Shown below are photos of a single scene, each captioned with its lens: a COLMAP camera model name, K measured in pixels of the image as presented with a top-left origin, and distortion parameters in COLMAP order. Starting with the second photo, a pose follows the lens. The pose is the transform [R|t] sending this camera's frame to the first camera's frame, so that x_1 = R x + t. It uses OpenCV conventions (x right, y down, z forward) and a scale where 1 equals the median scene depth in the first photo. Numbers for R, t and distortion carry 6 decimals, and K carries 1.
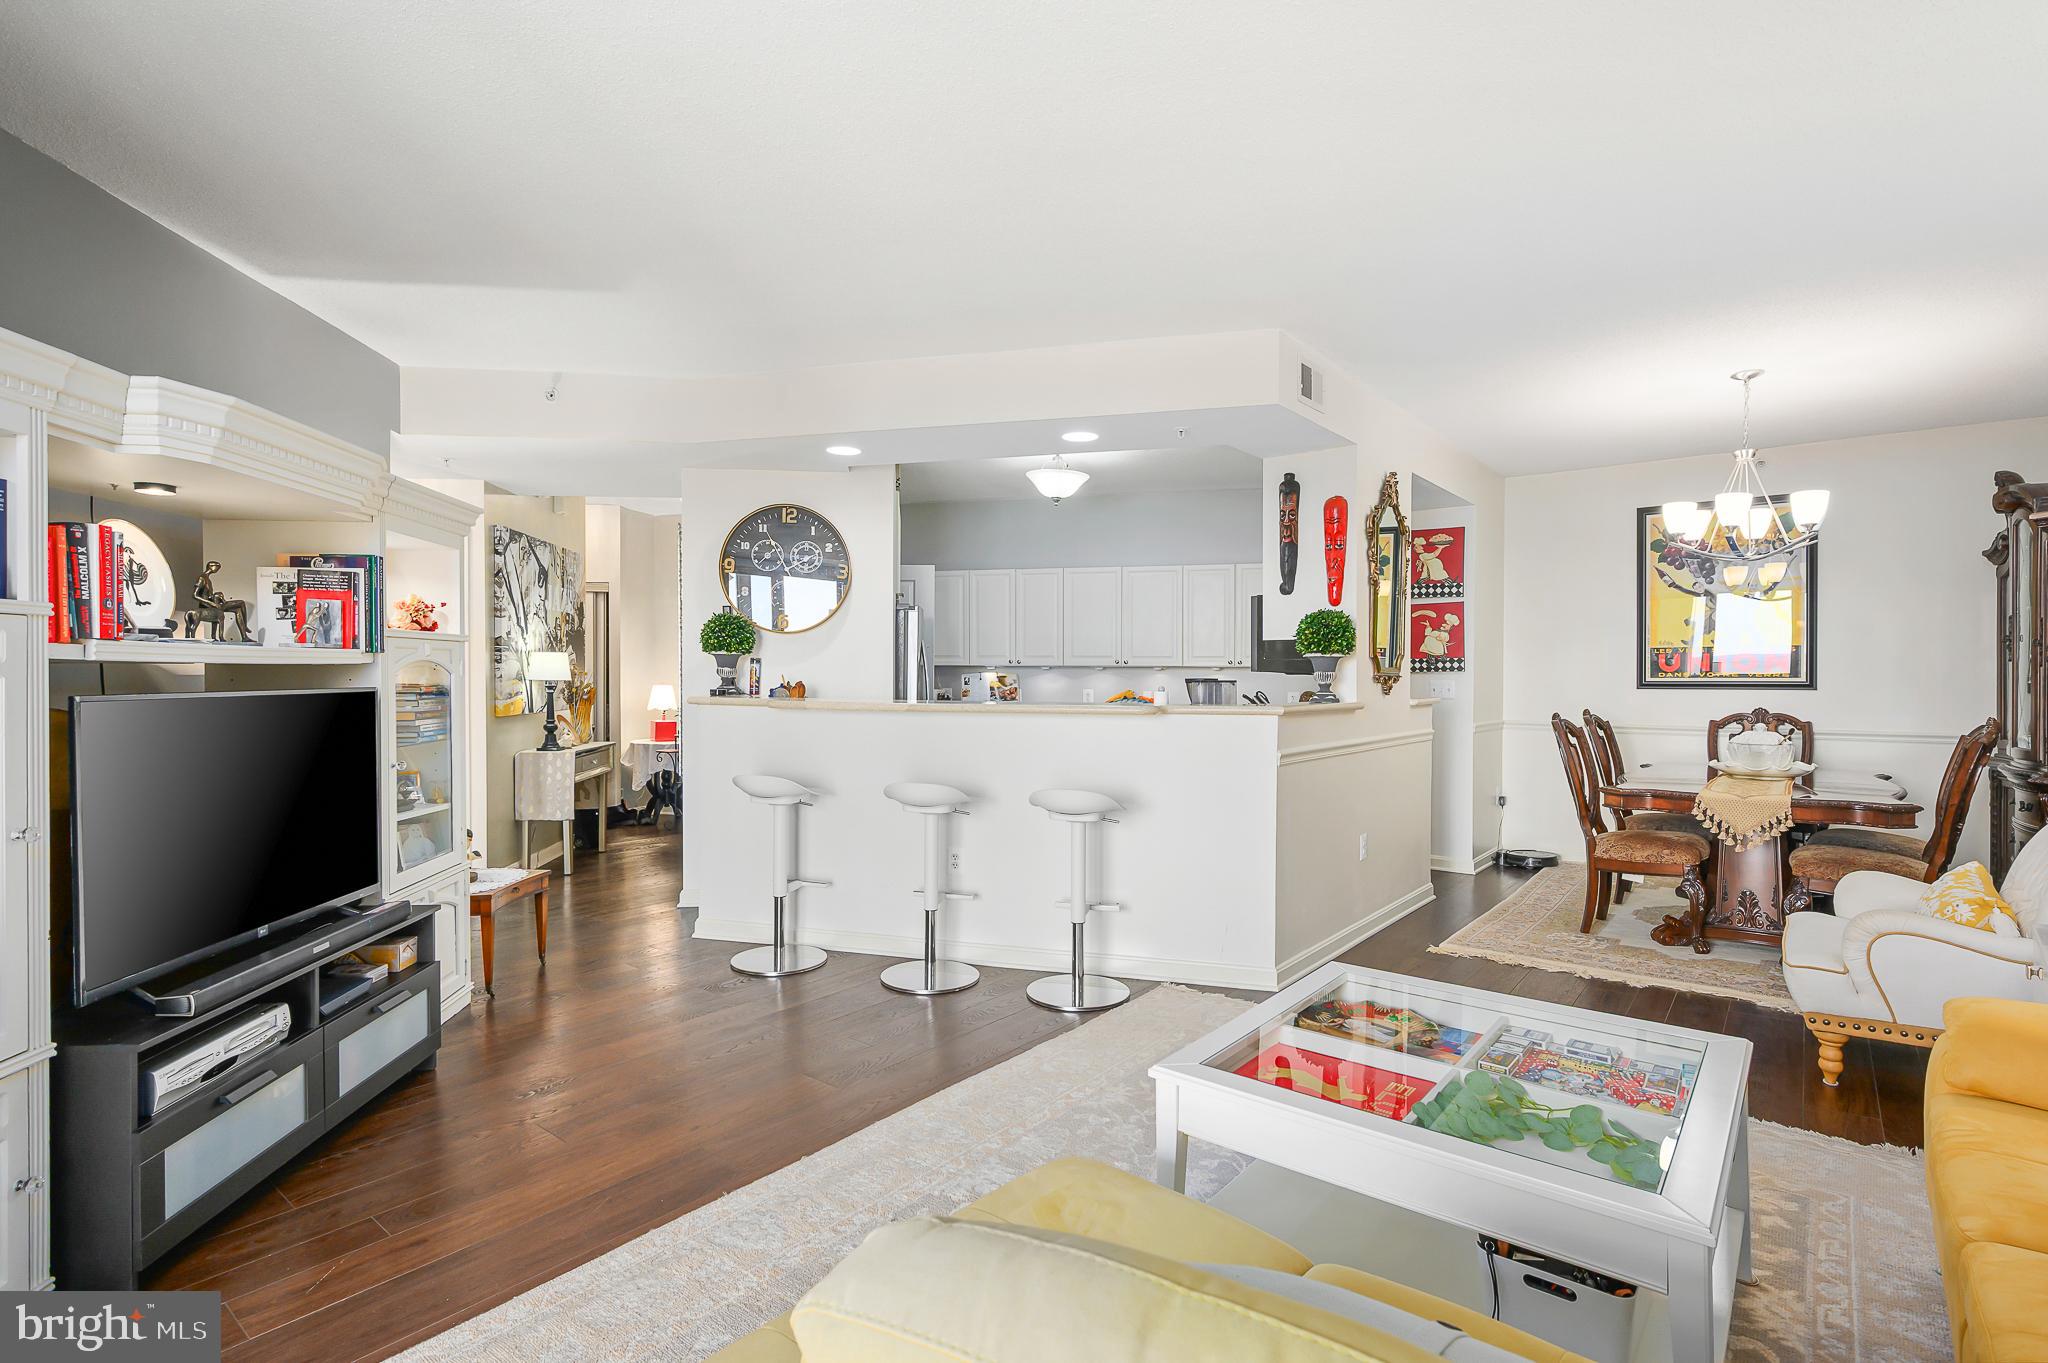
lens RADIAL K [[986.9, 0, 1024.0], [0, 986.9, 681.5], [0, 0, 1]] dist [-0.000229, 0.000074]
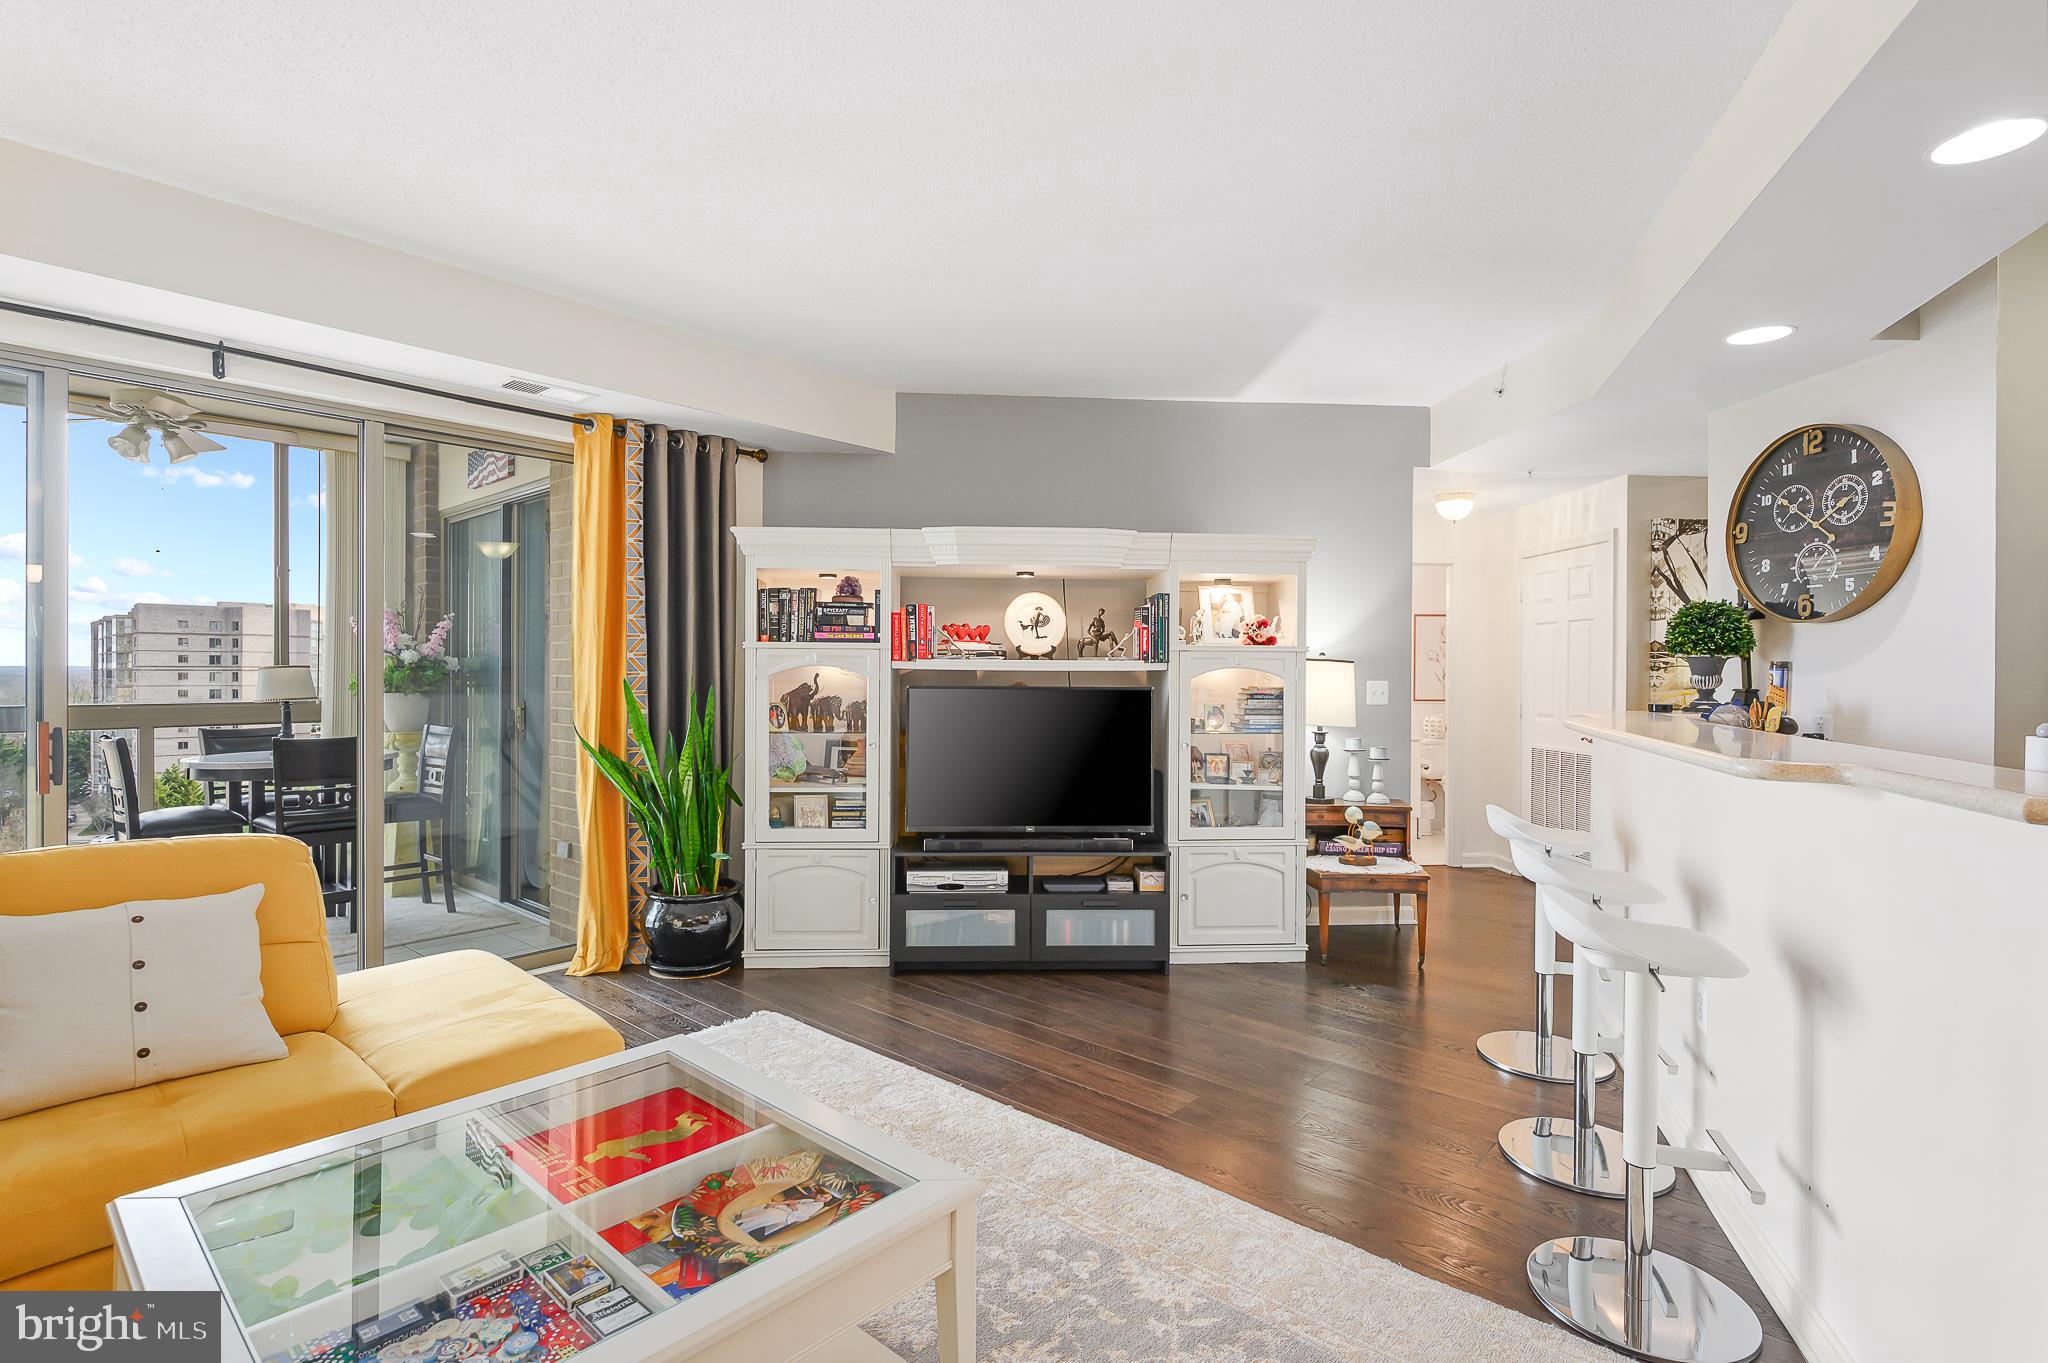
lens RADIAL K [[986.9, 0, 1024.0], [0, 986.9, 681.5], [0, 0, 1]] dist [-0.000229, 0.000074]
pose [[-0.028164, 0.002342, -0.999601, 0.372136], [-0.016598, 0.999858, 0.002811, -0.001460], [0.999466, 0.016671, -0.028121, 0.422023]]
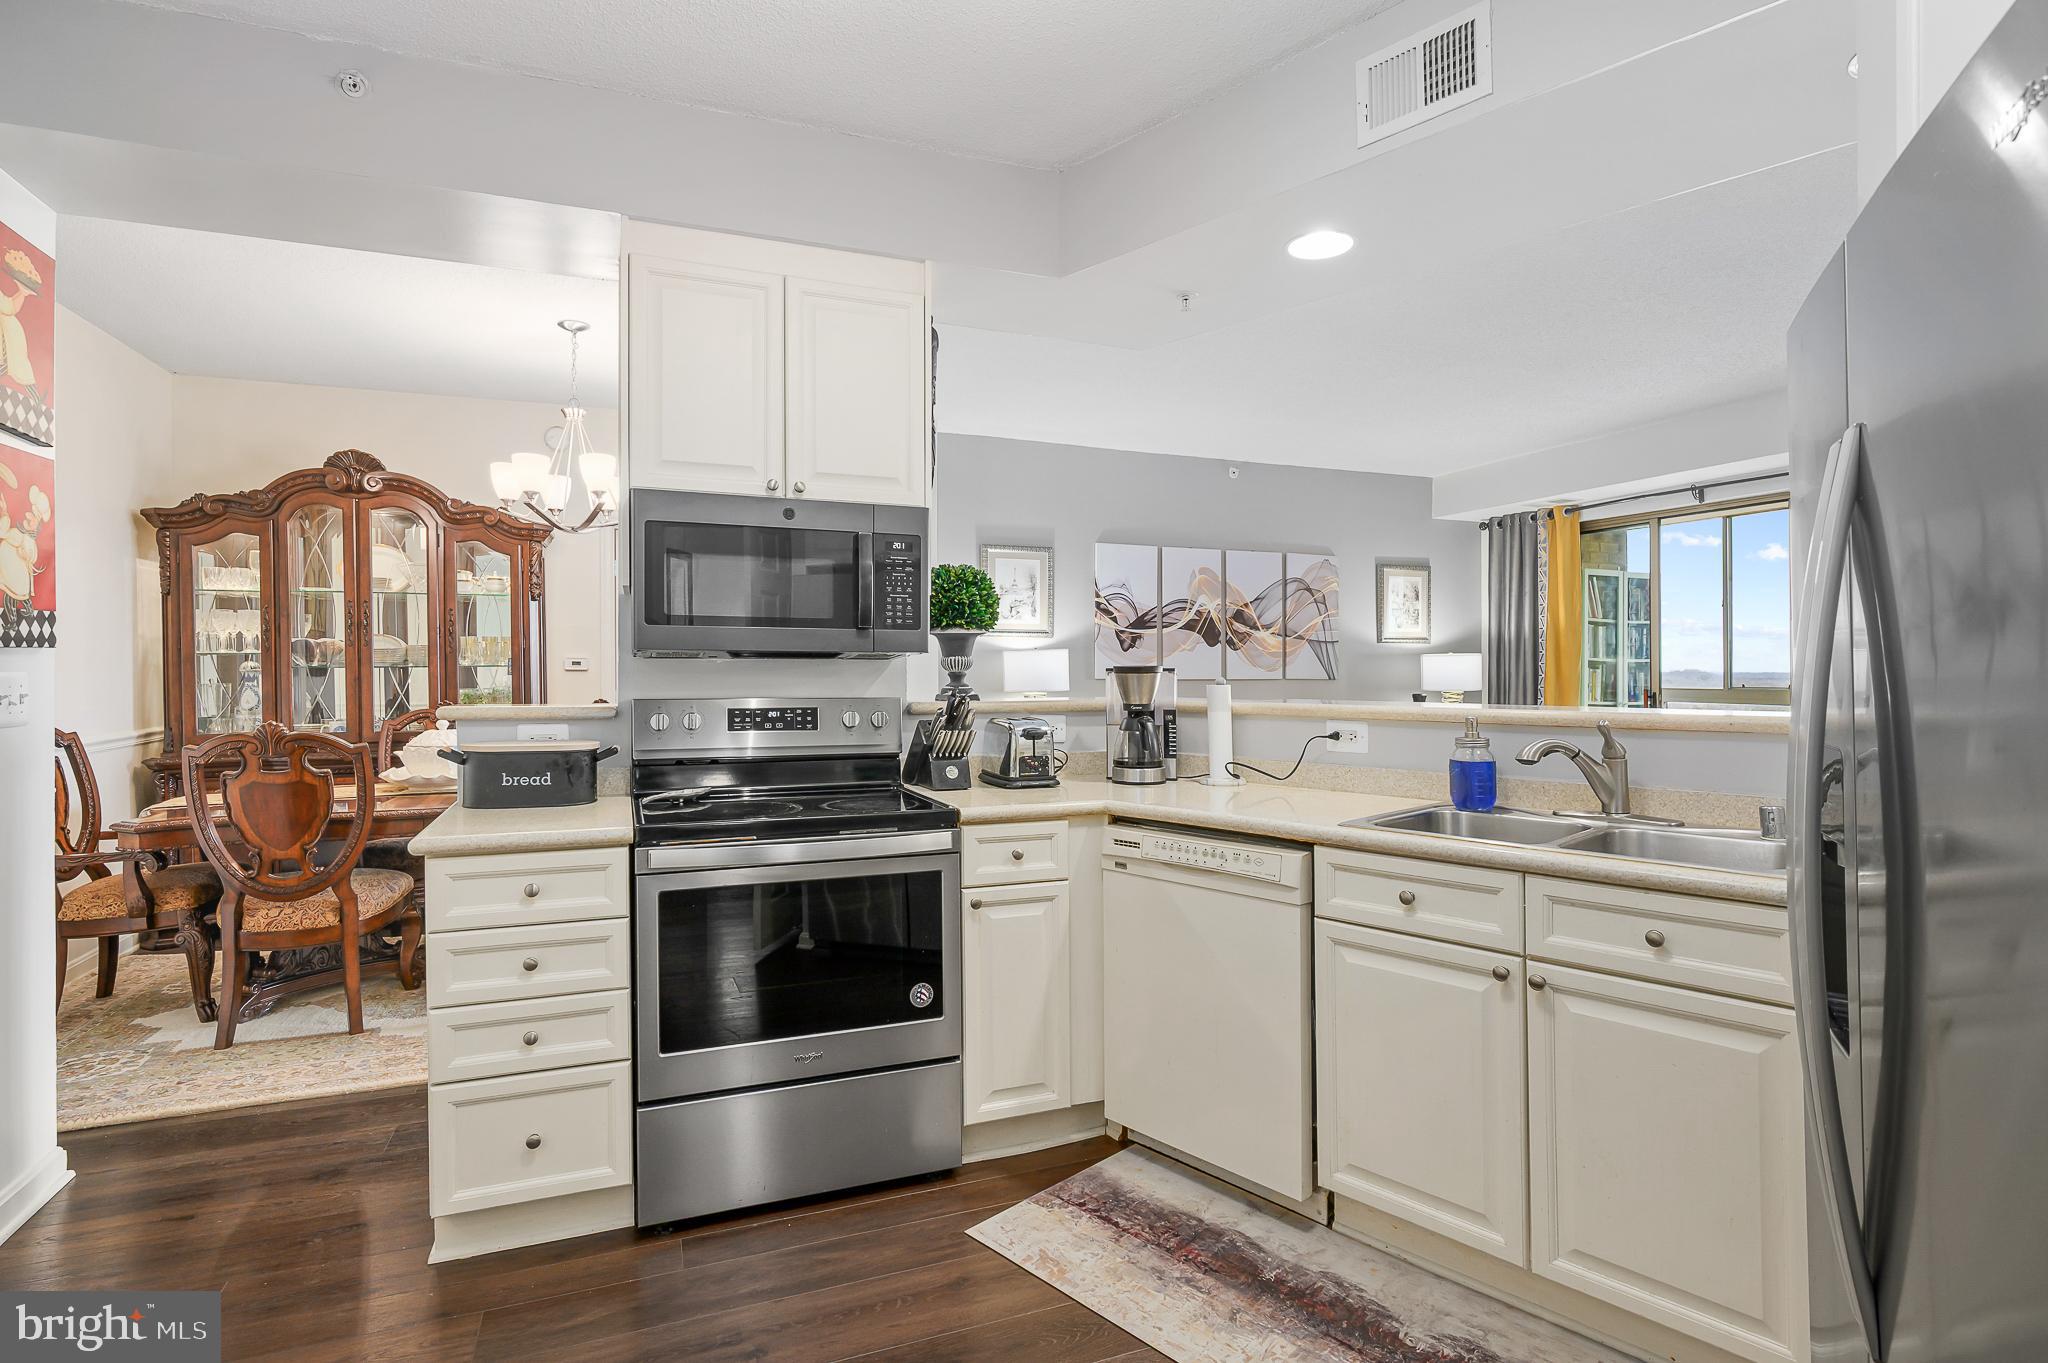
lens RADIAL K [[1015.1, 0, 1022.7], [0, 1015.1, 673.3], [0, 0, 1]] dist [-0.003180, -0.001025]
pose [[-0.864931, -0.006287, 0.501852, -0.064083], [0.001637, 0.999881, 0.015347, -0.005976], [-0.501888, 0.014096, -0.864817, 1.158514]]
